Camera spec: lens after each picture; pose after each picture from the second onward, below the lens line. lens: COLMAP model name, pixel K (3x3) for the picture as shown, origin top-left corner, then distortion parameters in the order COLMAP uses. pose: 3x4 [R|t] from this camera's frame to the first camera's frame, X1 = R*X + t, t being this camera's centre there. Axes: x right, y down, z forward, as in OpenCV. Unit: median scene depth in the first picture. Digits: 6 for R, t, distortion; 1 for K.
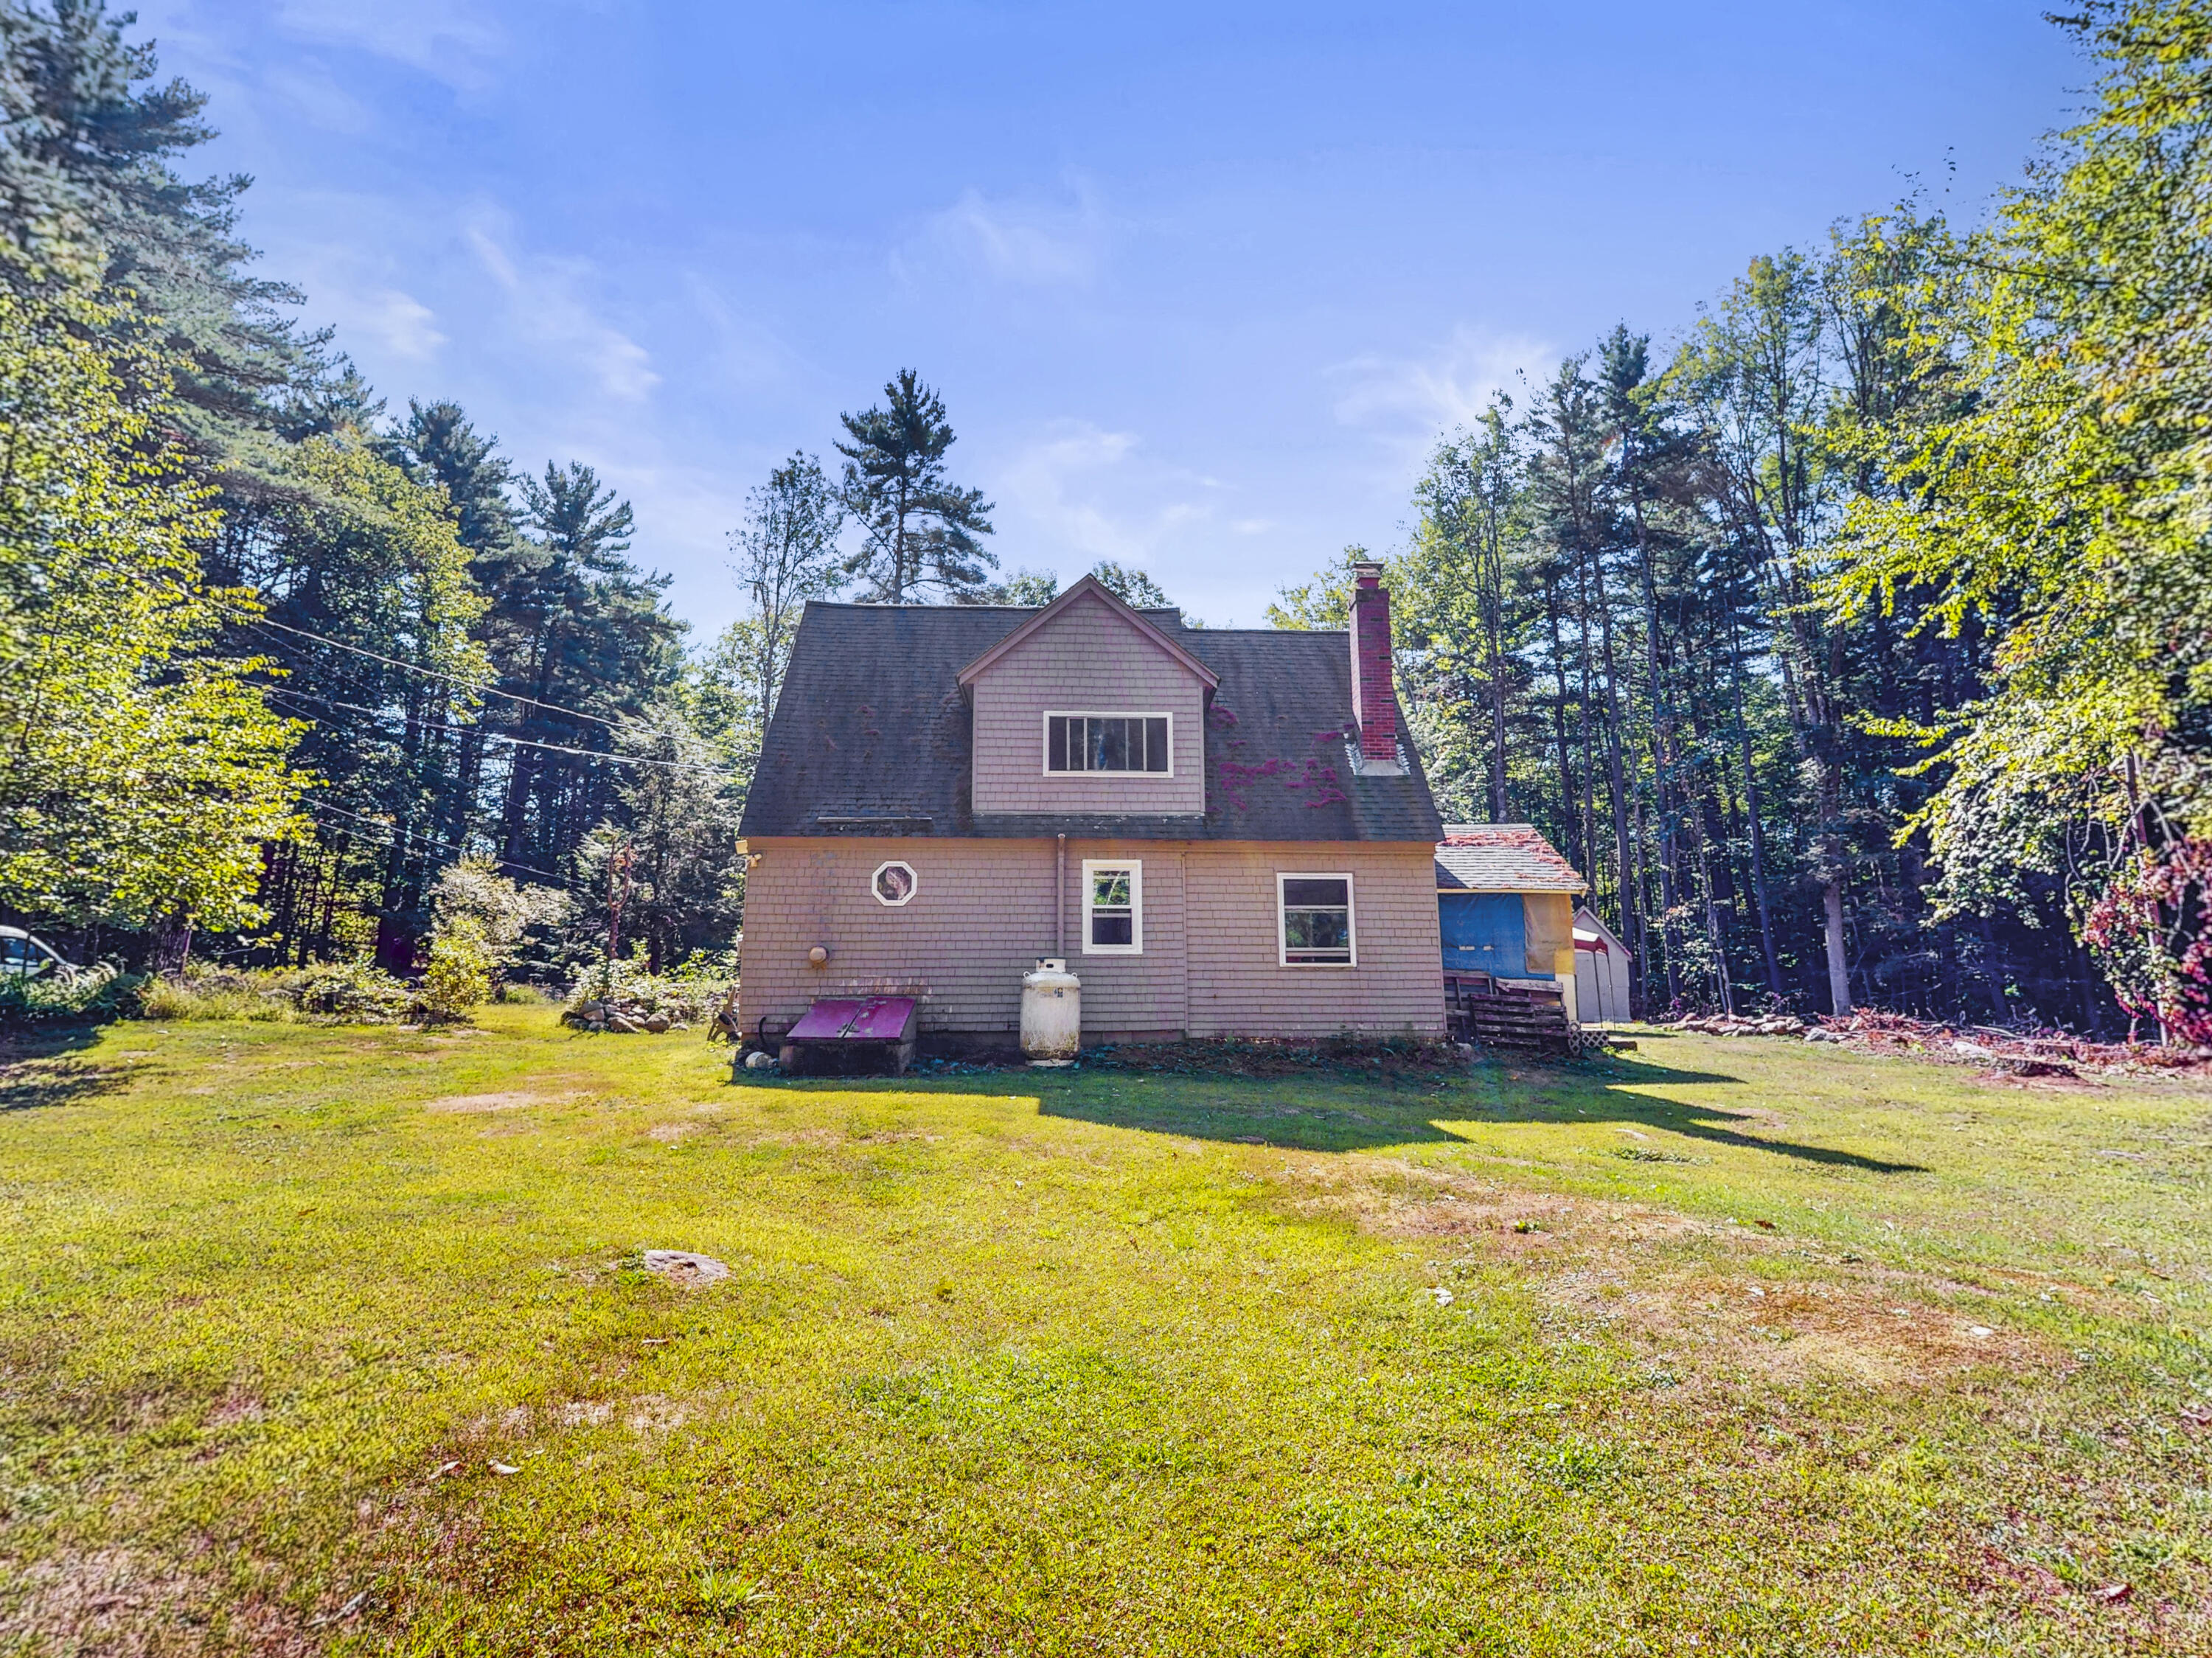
lens RADIAL K [[1063.4, 0, 1101.4], [0, 1063.4, 837.9], [0, 0, 1]] dist [0.004386, -0.000815]
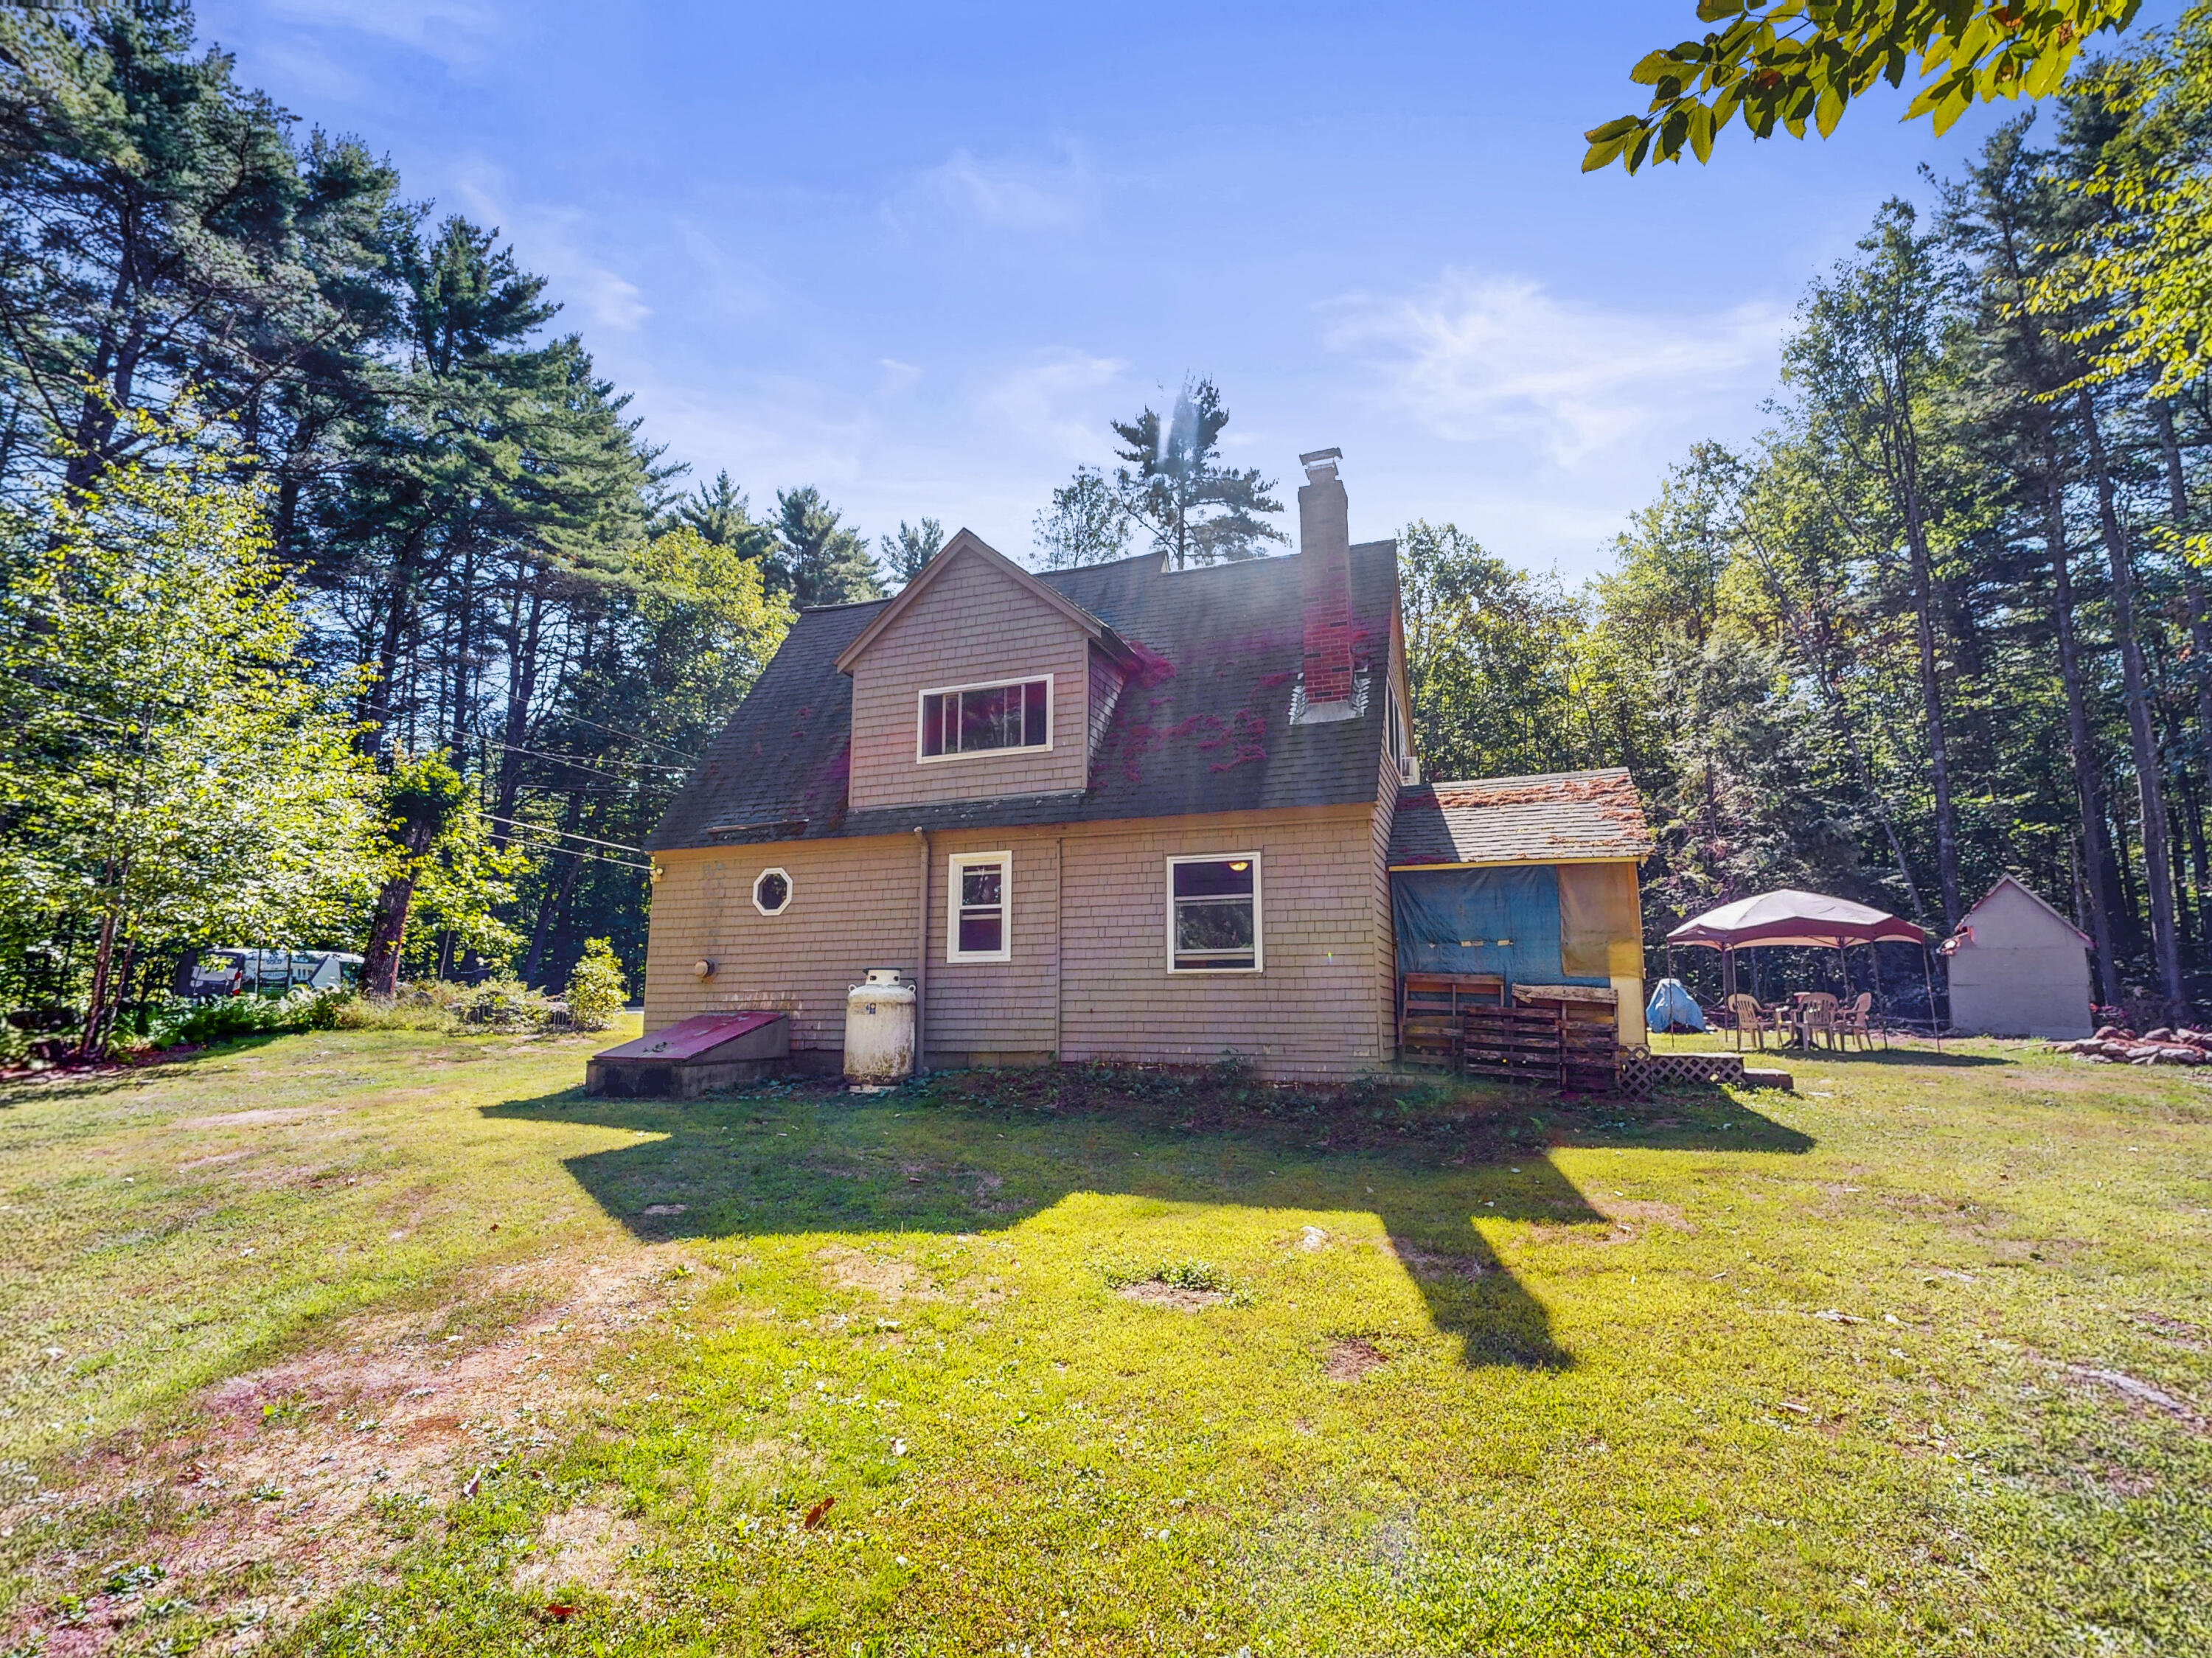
lens RADIAL K [[1068.4, 0, 1106.0], [0, 1068.4, 829.0], [0, 0, 1]] dist [0.002581, -0.000820]
pose [[0.916062, -0.067773, -0.395268, 0.436426], [0.064567, 0.997683, -0.021426, 0.026015], [0.395804, -0.005894, 0.918316, 0.238999]]
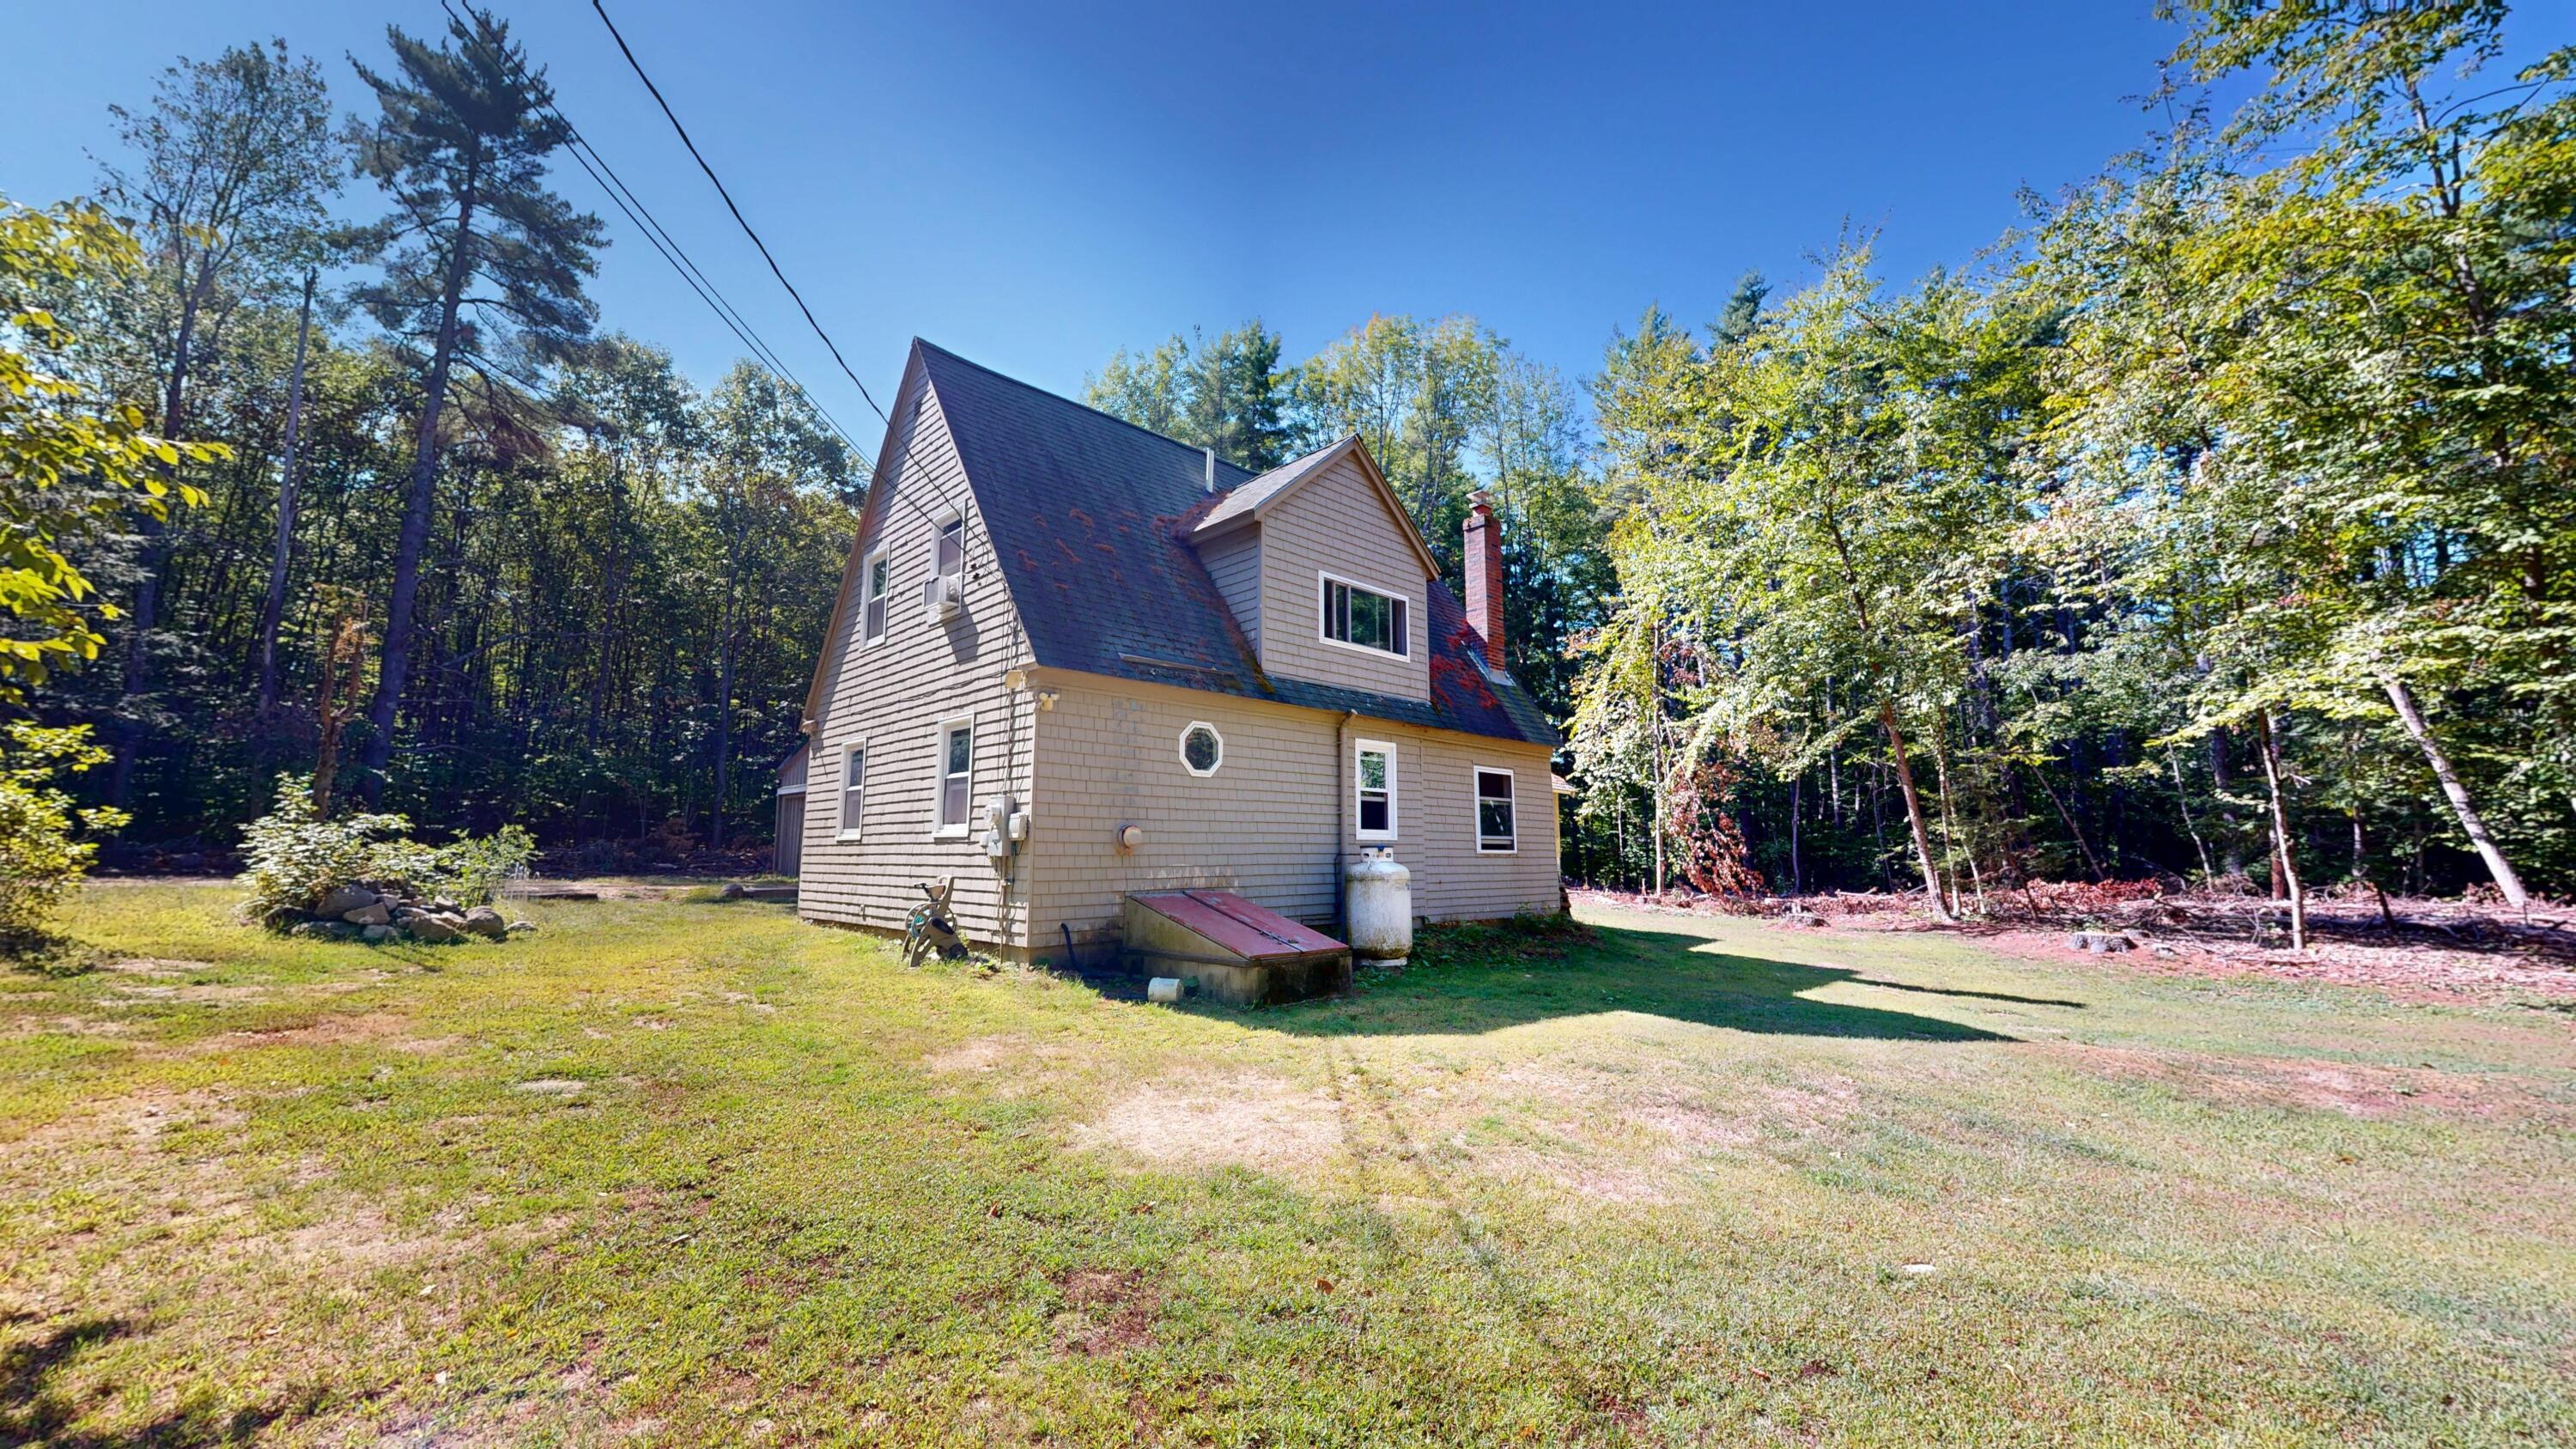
lens RADIAL K [[945.0, 0, 1288.0], [0, 945.0, 724.5], [0, 0, 1]] dist [0.002183, -0.000249]
pose [[0.746427, 0.092680, 0.658981, -0.594951], [-0.105828, 0.994184, -0.019952, 0.030546], [-0.656998, -0.054846, 0.751895, 0.404624]]
